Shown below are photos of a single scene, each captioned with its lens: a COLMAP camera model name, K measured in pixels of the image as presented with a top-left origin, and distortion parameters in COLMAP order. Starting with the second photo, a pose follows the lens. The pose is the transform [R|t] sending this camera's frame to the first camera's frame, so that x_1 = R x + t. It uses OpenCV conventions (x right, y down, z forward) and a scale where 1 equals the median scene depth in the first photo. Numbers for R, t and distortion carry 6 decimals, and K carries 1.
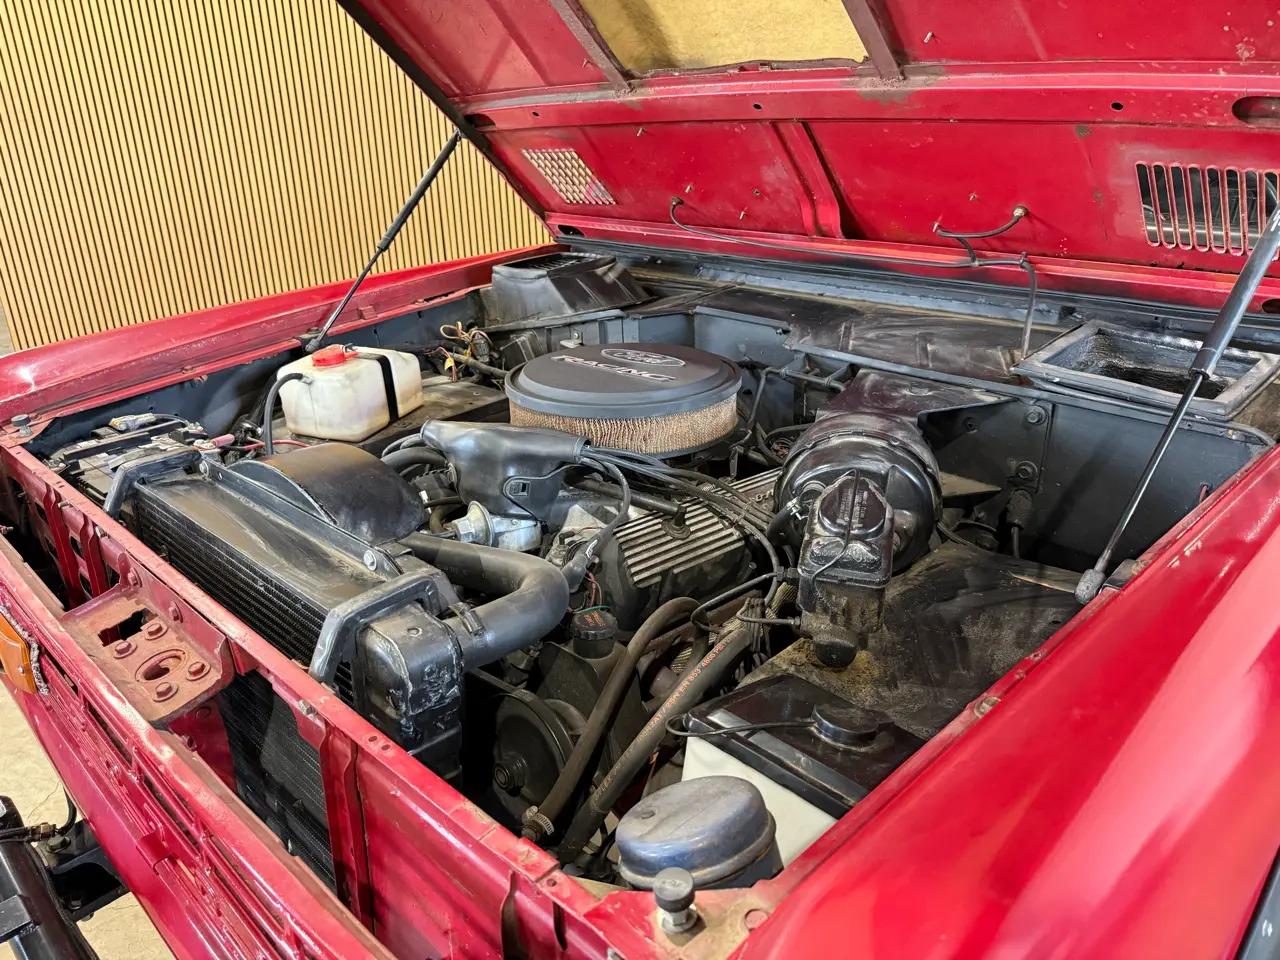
lens RADIAL K [[914.7, 0, 647.1], [0, 914.7, 489.2], [0, 0, 1]] dist [0.036698, -0.043153]
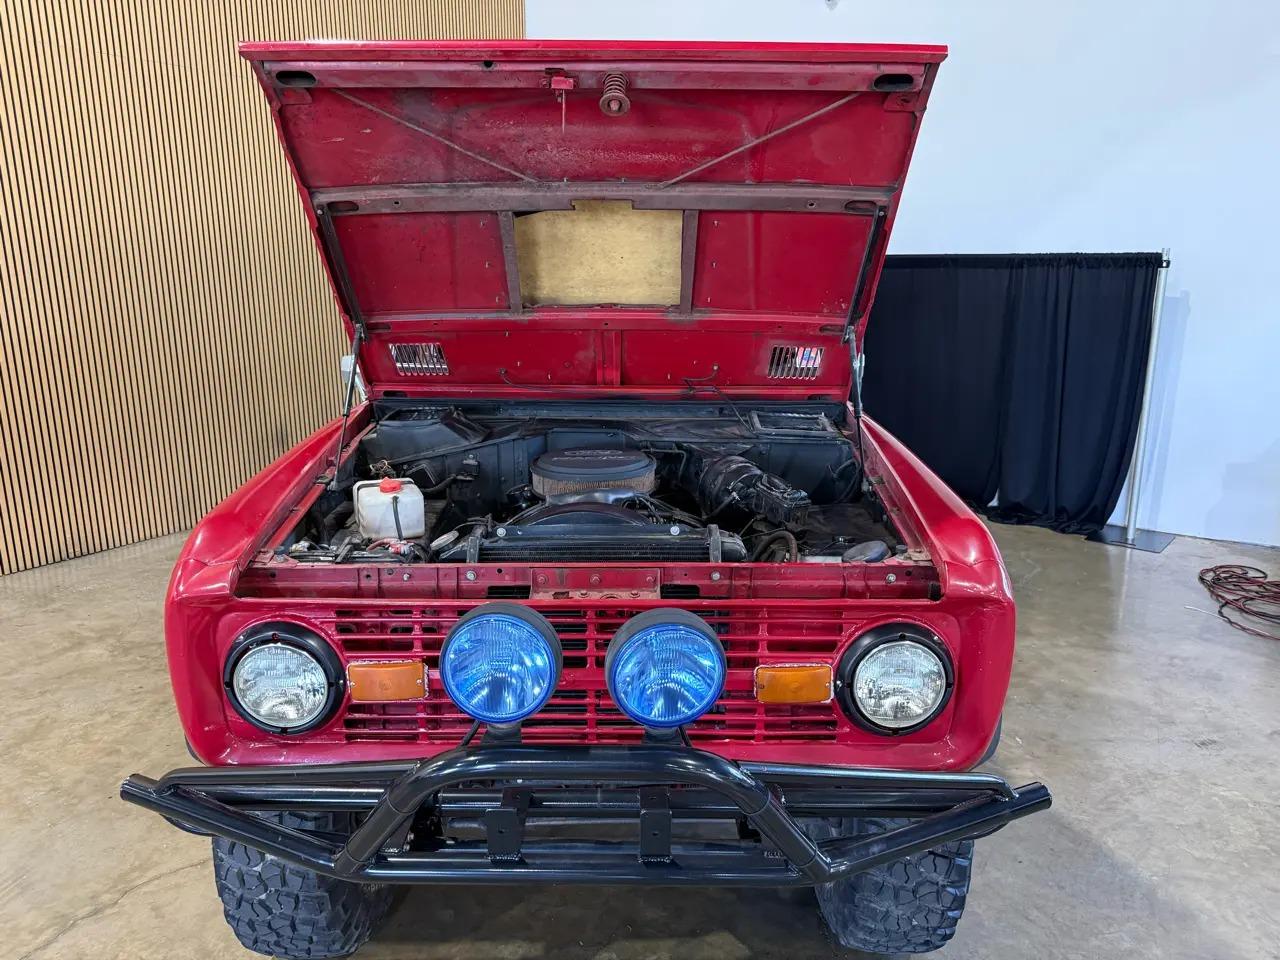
lens RADIAL K [[914.7, 0, 640.6], [0, 914.7, 486.7], [0, 0, 1]] dist [0.036698, -0.043153]
pose [[0.721178, -0.154631, 0.675271, -1.242644], [0.248772, 0.967557, -0.044122, 0.030428], [-0.646541, 0.199808, 0.736249, -0.441747]]
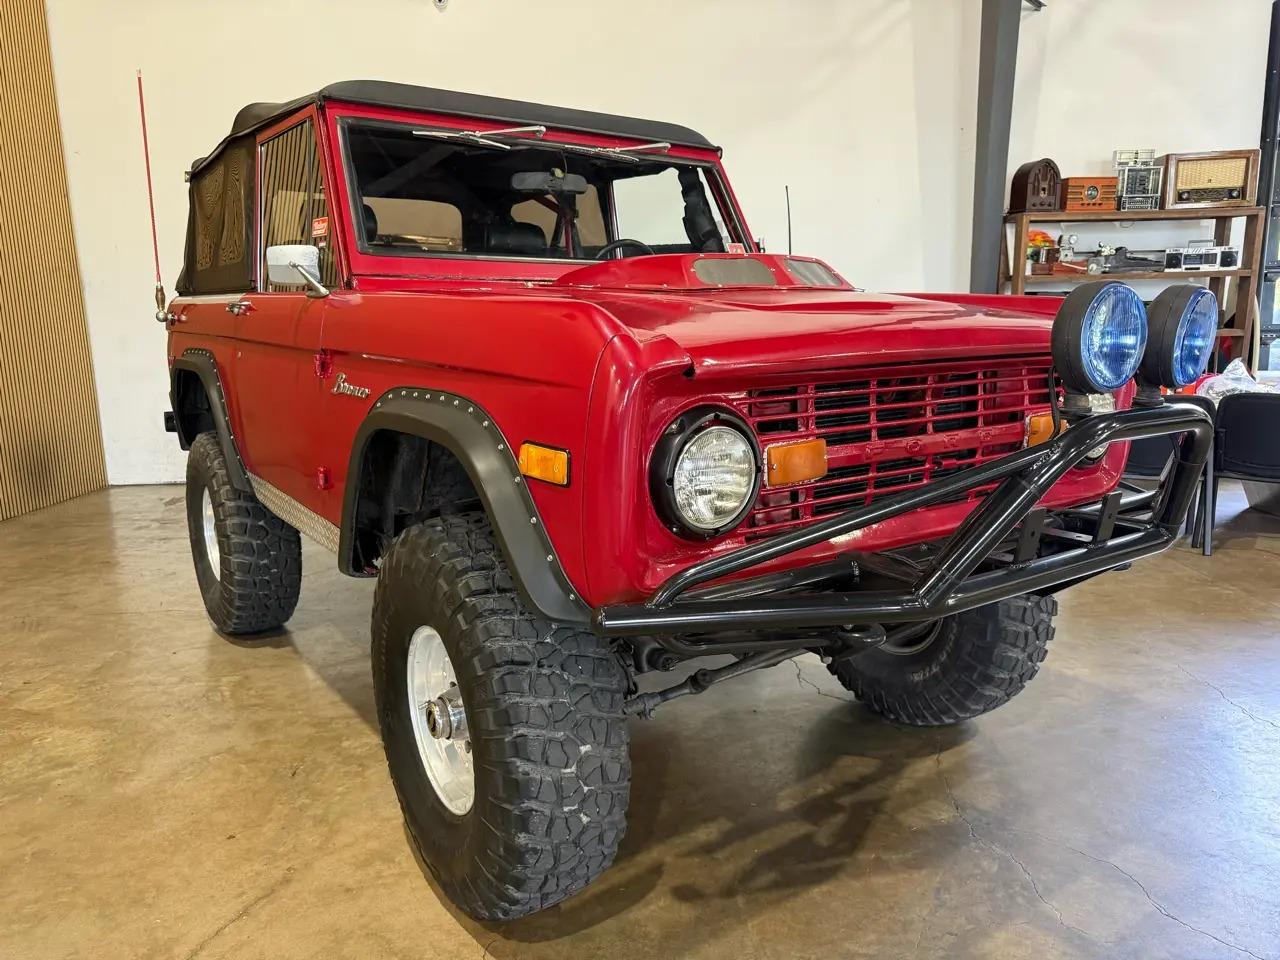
lens RADIAL K [[914.7, 0, 645.8], [0, 914.7, 481.3], [0, 0, 1]] dist [0.036698, -0.043153]
pose [[0.188054, -0.166125, 0.968007, -1.923781], [0.378677, 0.921654, 0.084605, -0.010228], [-0.906223, 0.350652, 0.236229, 0.771360]]
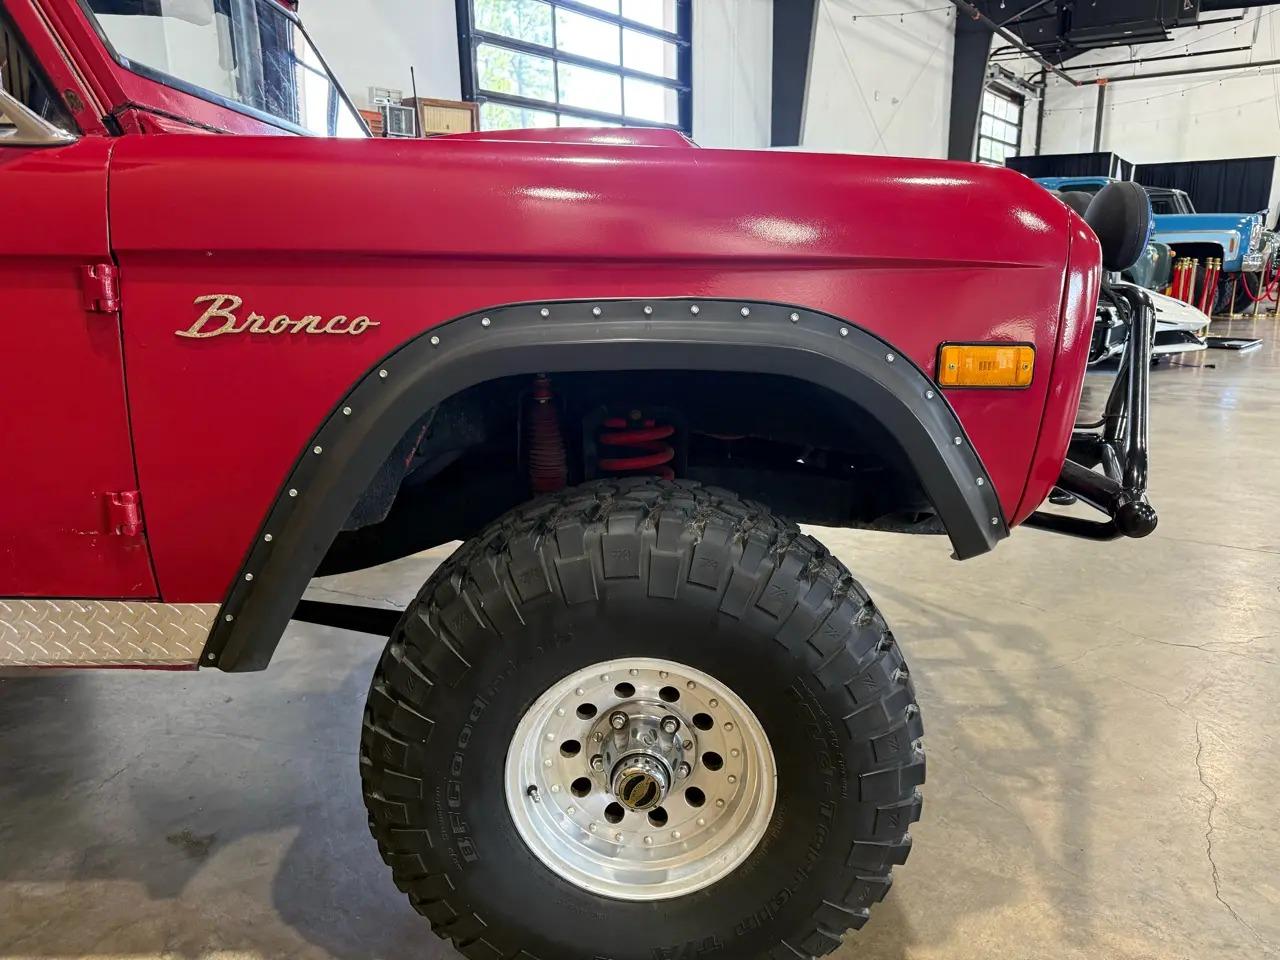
lens RADIAL K [[914.7, 0, 641.5], [0, 914.7, 485.3], [0, 0, 1]] dist [0.036698, -0.043153]
pose [[-0.694872, -0.159217, 0.701286, -1.252219], [0.285963, 0.833590, 0.472602, -0.437321], [-0.659832, 0.528940, -0.533708, 1.979110]]
